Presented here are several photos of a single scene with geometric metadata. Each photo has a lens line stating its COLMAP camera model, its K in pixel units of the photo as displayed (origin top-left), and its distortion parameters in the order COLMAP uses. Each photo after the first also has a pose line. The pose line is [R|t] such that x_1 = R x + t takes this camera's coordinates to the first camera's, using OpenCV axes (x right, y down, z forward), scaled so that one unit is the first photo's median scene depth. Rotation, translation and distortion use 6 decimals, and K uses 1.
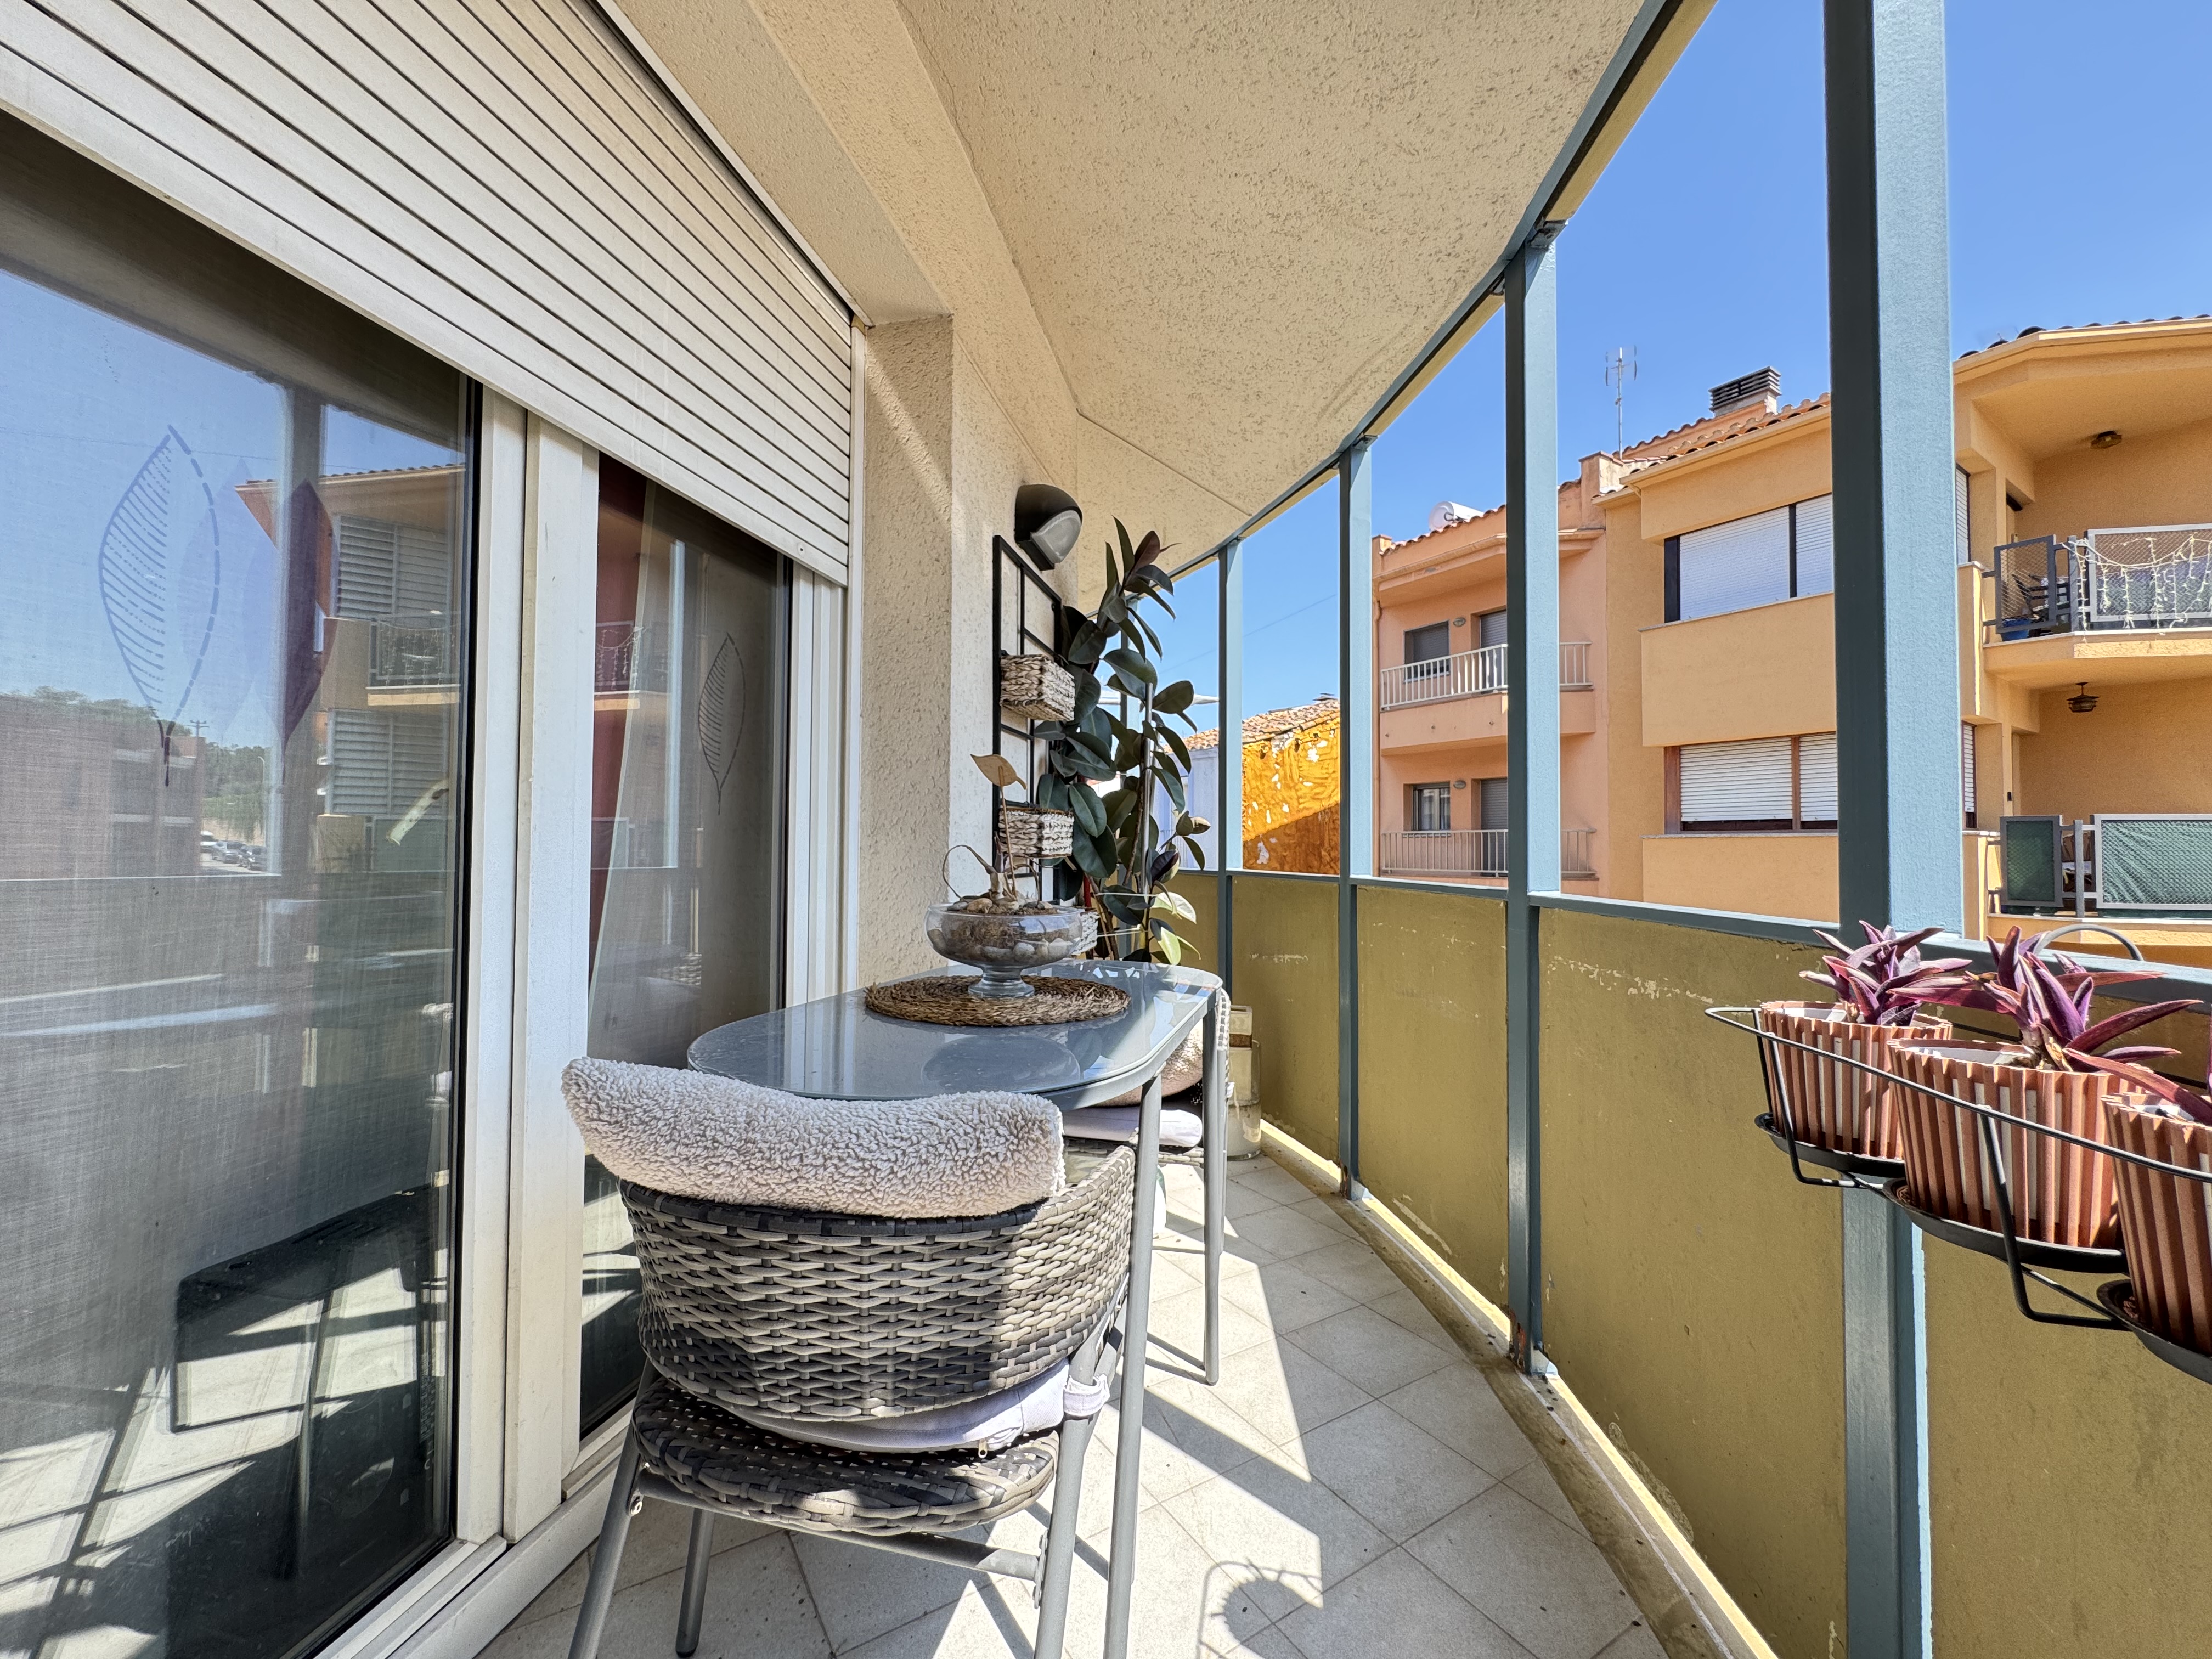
lens RADIAL K [[885.4, 0, 1096.1], [0, 885.4, 825.3], [0, 0, 1]] dist [-0.006438, 0.001902]
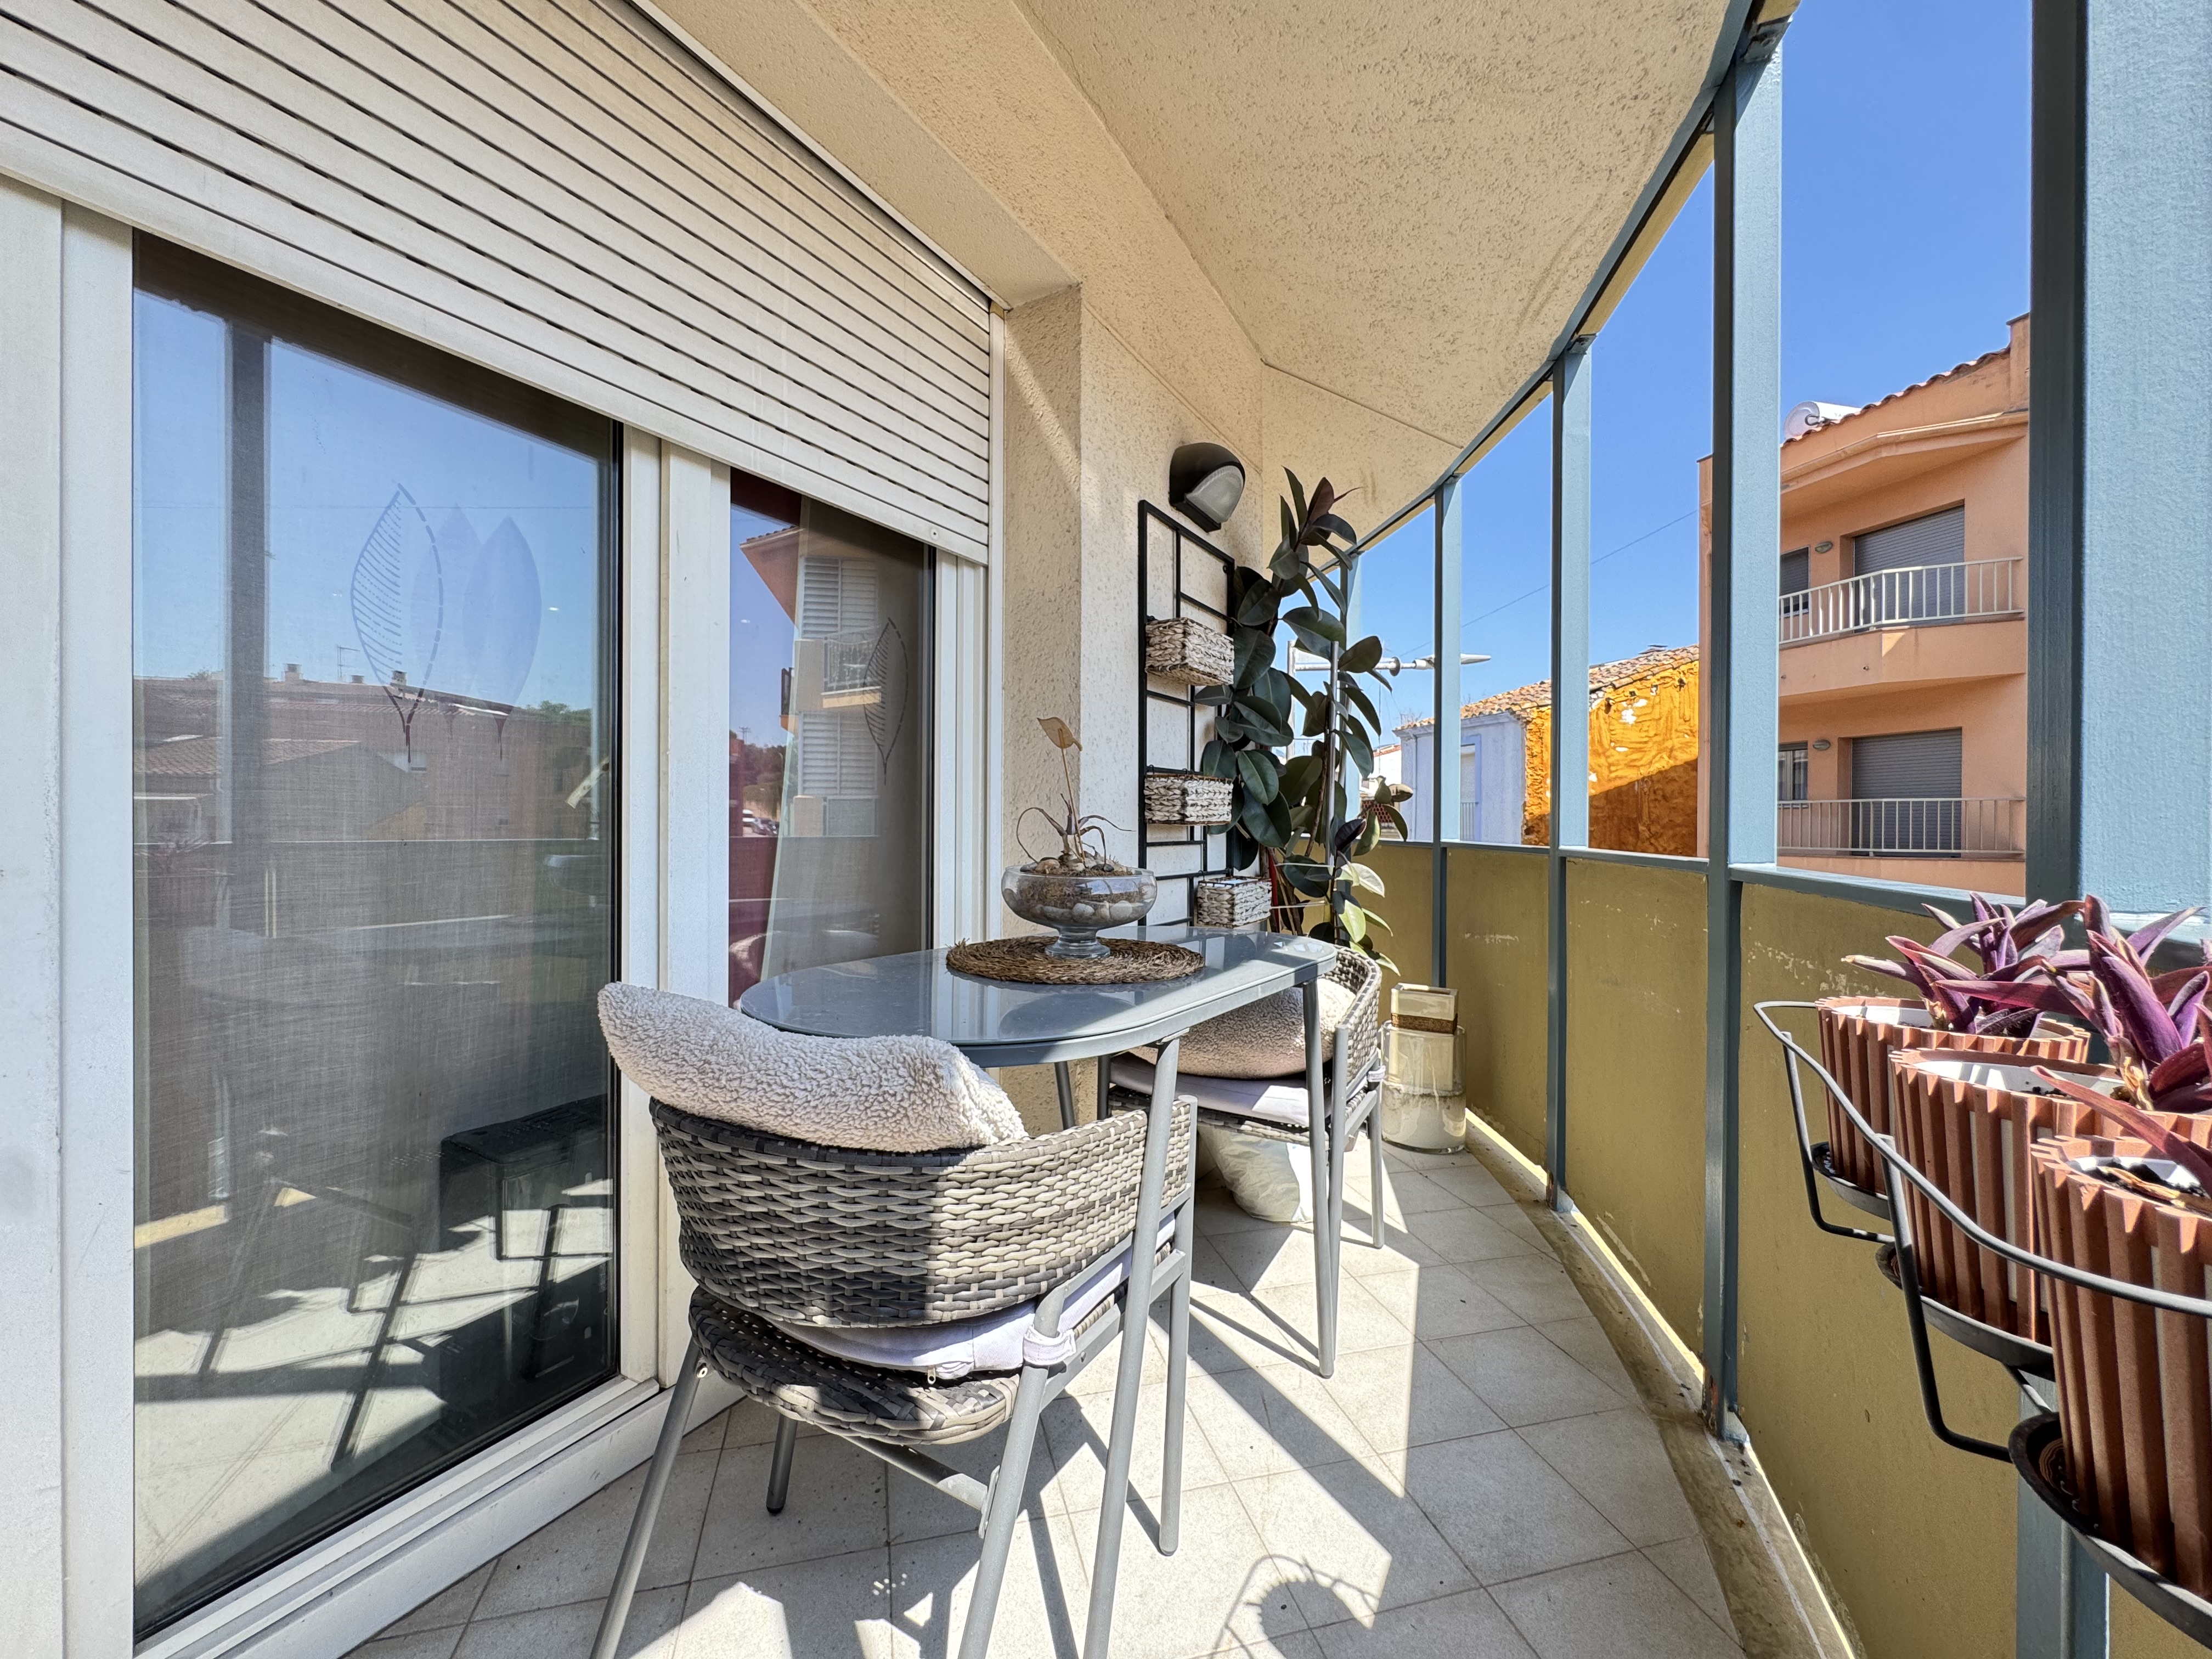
lens RADIAL K [[885.4, 0, 1114.2], [0, 885.4, 825.9], [0, 0, 1]] dist [-0.006438, 0.001902]
pose [[0.951384, -0.000006, -0.308007, 0.198897], [0.008472, 0.999622, 0.026152, 0.013953], [0.307890, -0.027490, 0.951025, 0.042847]]
